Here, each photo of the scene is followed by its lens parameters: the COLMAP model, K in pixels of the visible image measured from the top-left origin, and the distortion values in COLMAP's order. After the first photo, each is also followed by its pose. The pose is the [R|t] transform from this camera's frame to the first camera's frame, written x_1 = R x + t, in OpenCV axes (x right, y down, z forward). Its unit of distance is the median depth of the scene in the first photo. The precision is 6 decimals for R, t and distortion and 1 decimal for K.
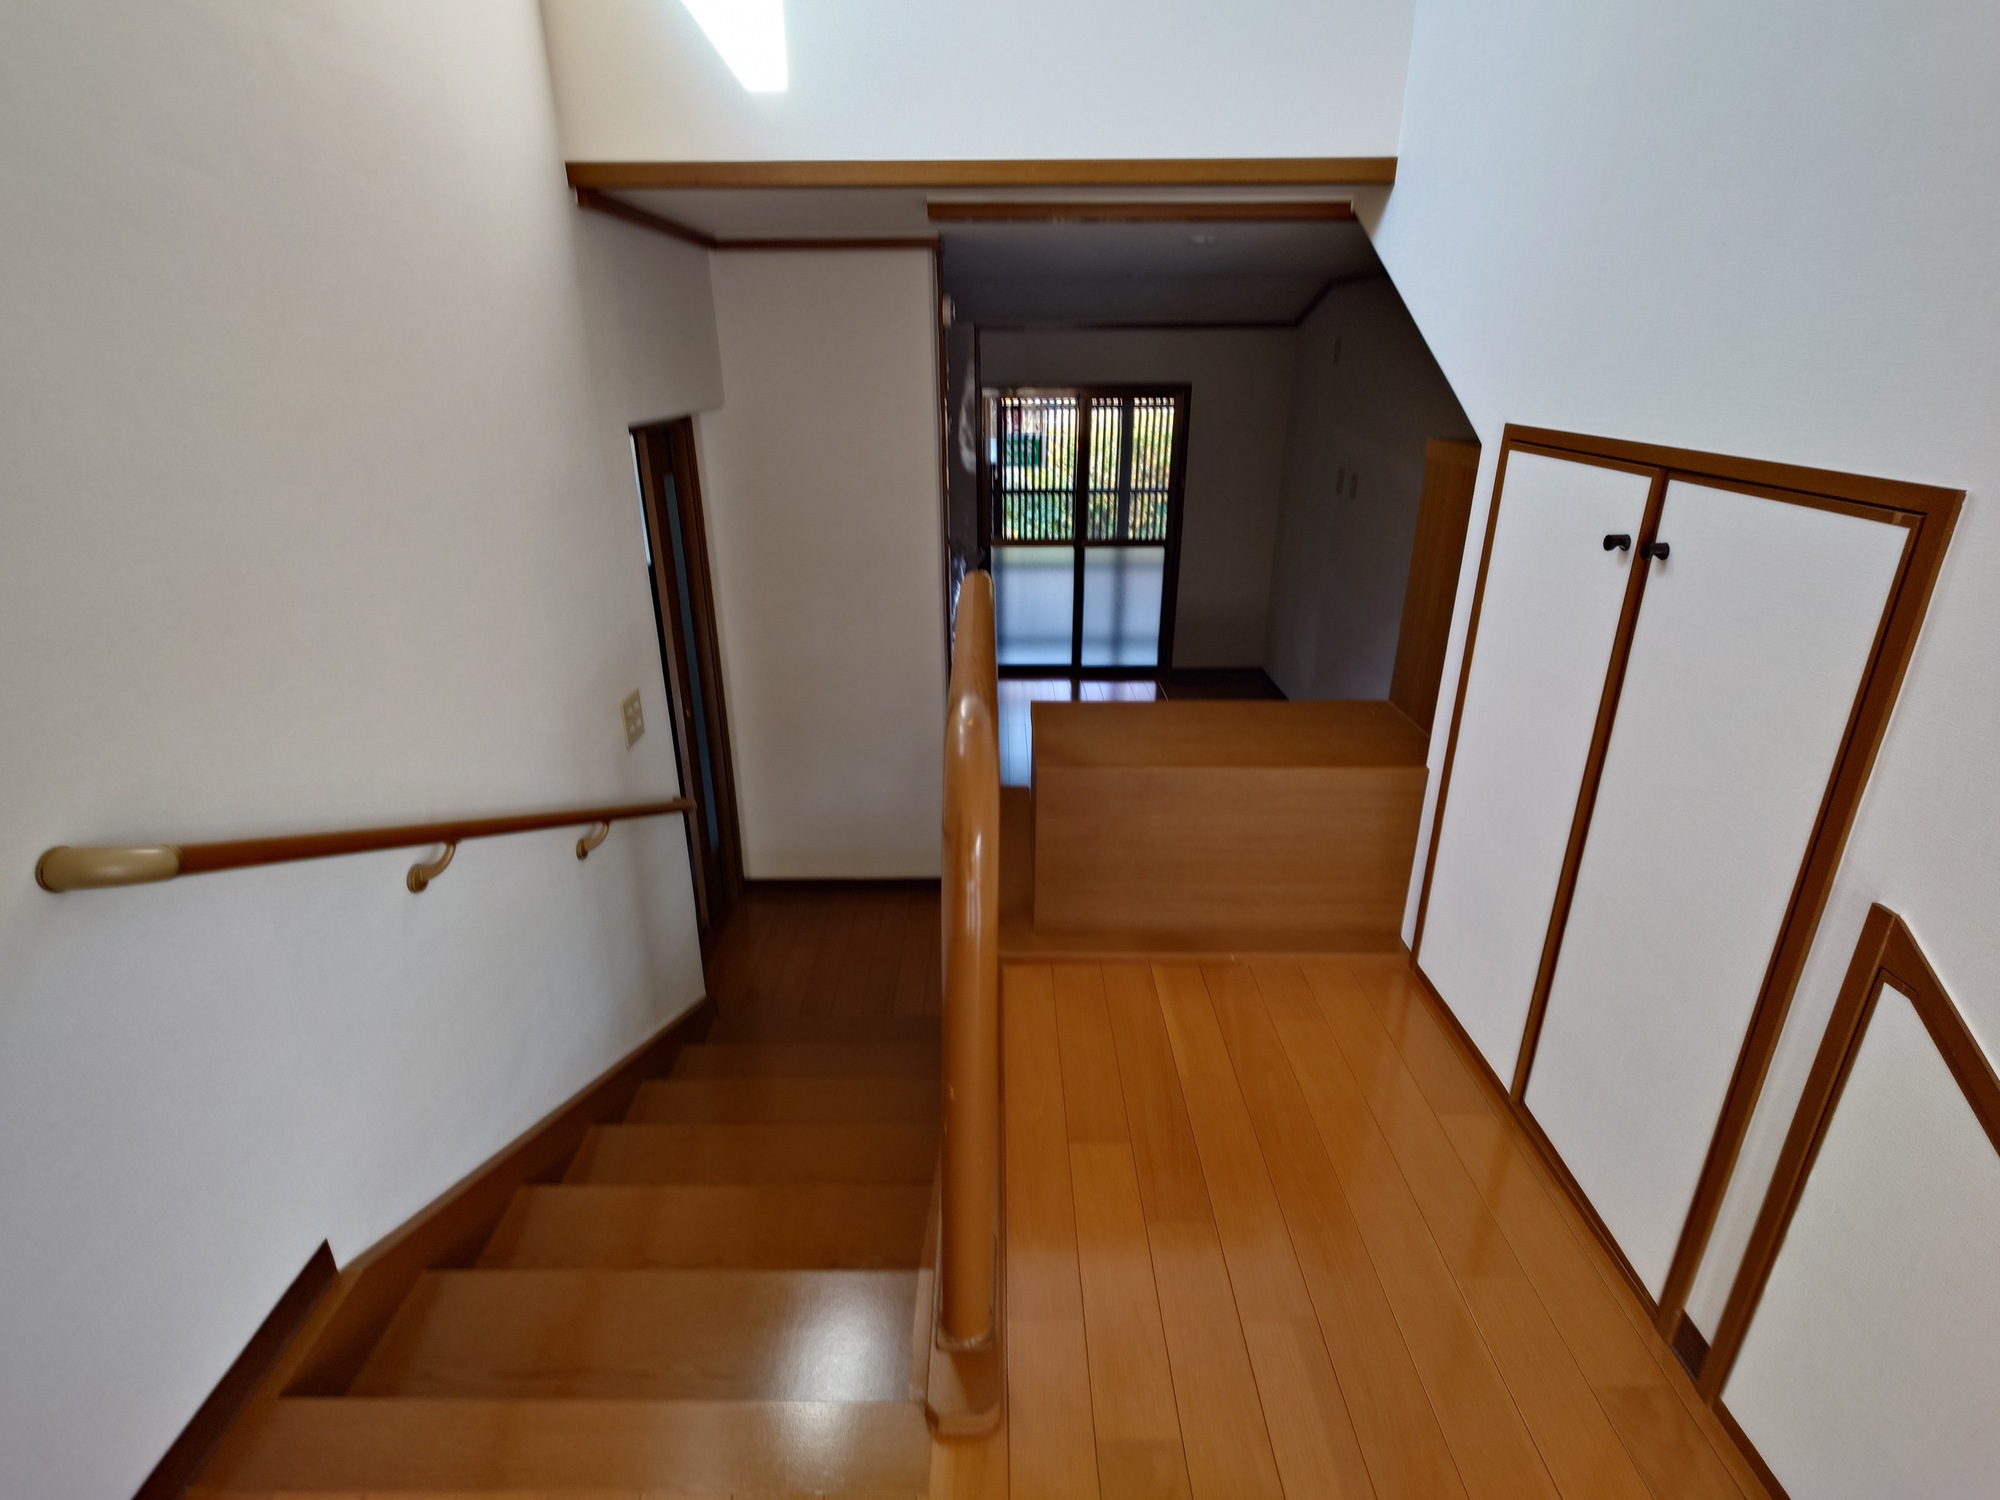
lens RADIAL K [[979.9, 0, 993.2], [0, 979.9, 756.0], [0, 0, 1]] dist [0.018800, -0.007638]
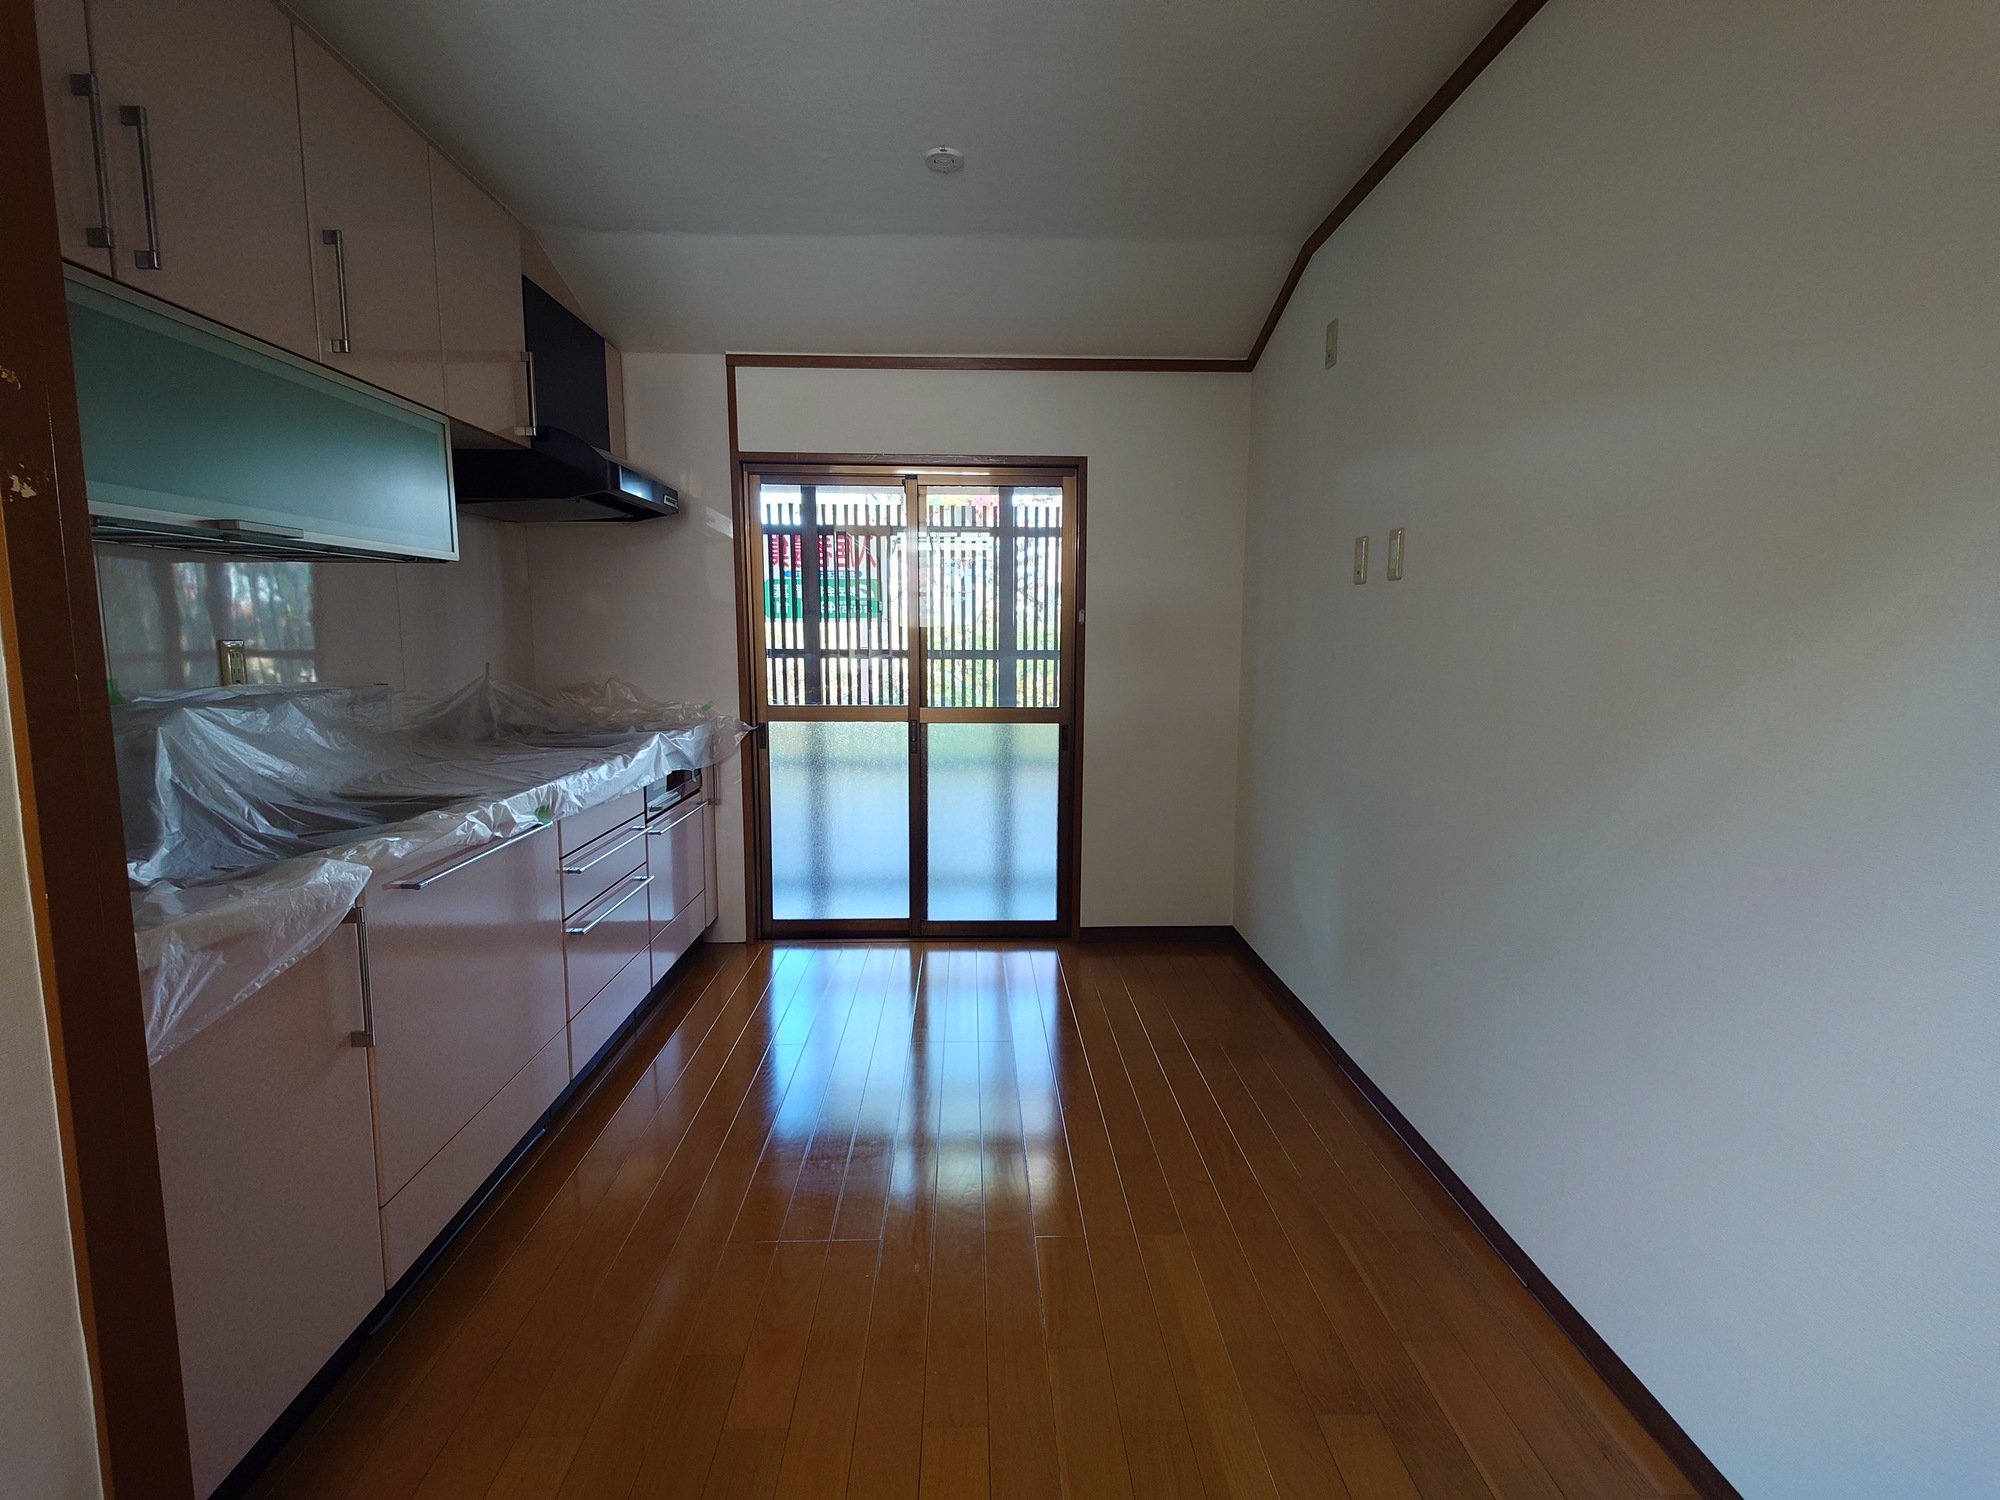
lens RADIAL K [[979.9, 0, 993.8], [0, 979.9, 757.9], [0, 0, 1]] dist [0.018800, -0.007638]
pose [[0.999711, 0.001022, 0.024016, 0.115029], [0.005038, 0.967996, -0.250916, -0.041781], [-0.023504, 0.250965, 0.967711, 0.409153]]
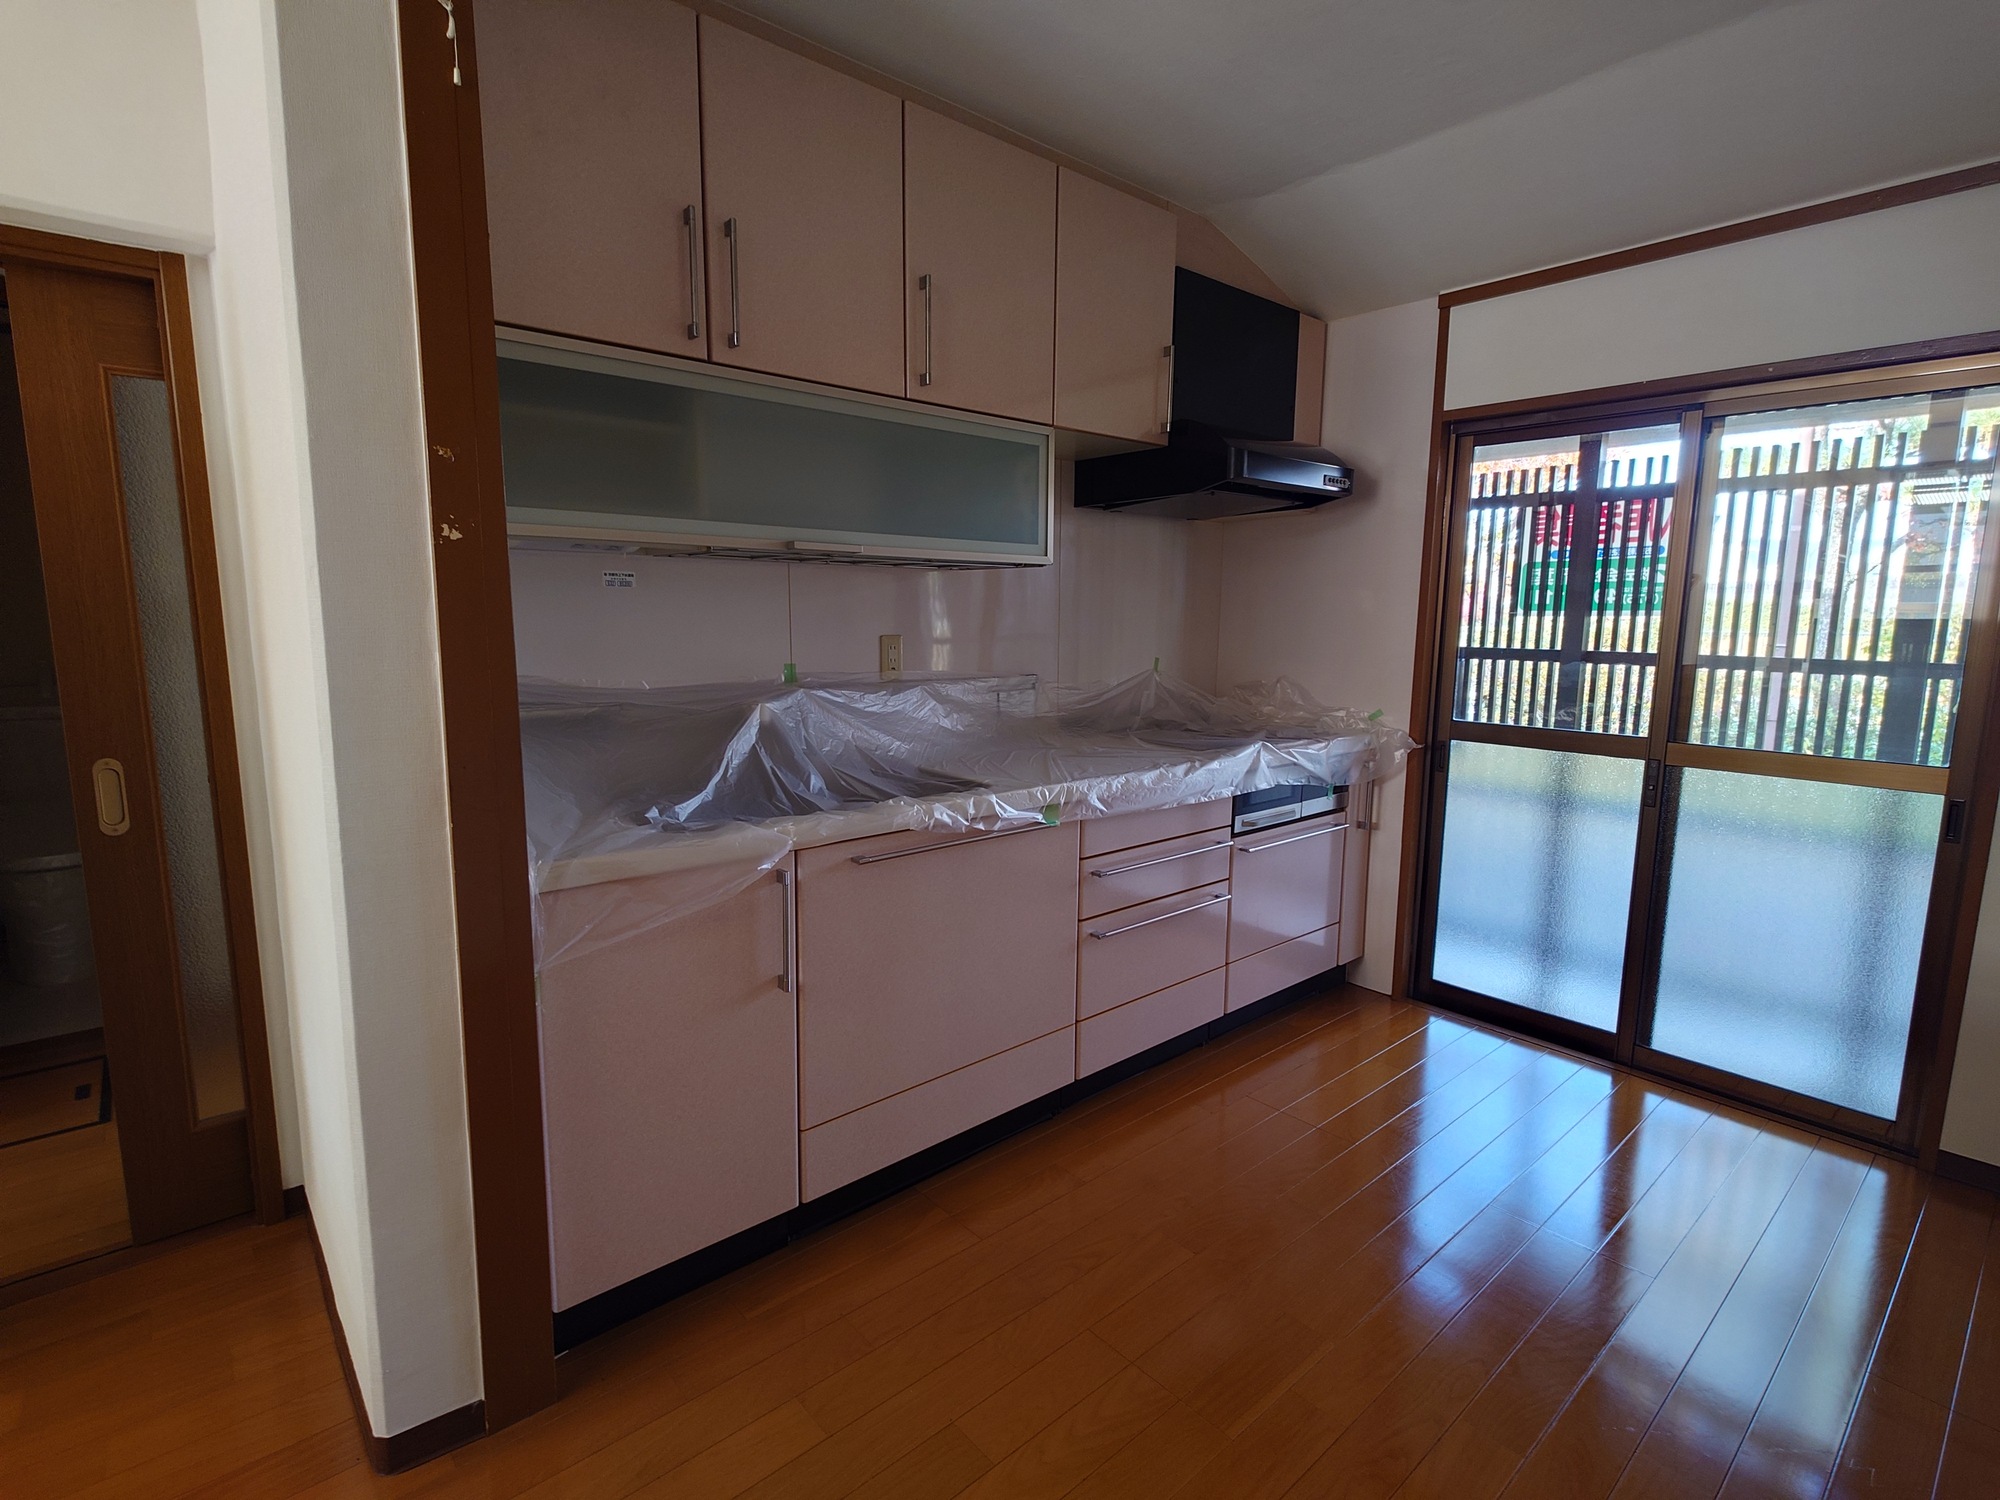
lens RADIAL K [[979.9, 0, 994.1], [0, 979.9, 747.3], [0, 0, 1]] dist [0.018800, -0.007638]
pose [[0.651214, 0.109914, -0.750892, 0.207022], [-0.291738, 0.949681, -0.113999, -0.086604], [0.700578, 0.293301, 0.650512, 0.506236]]
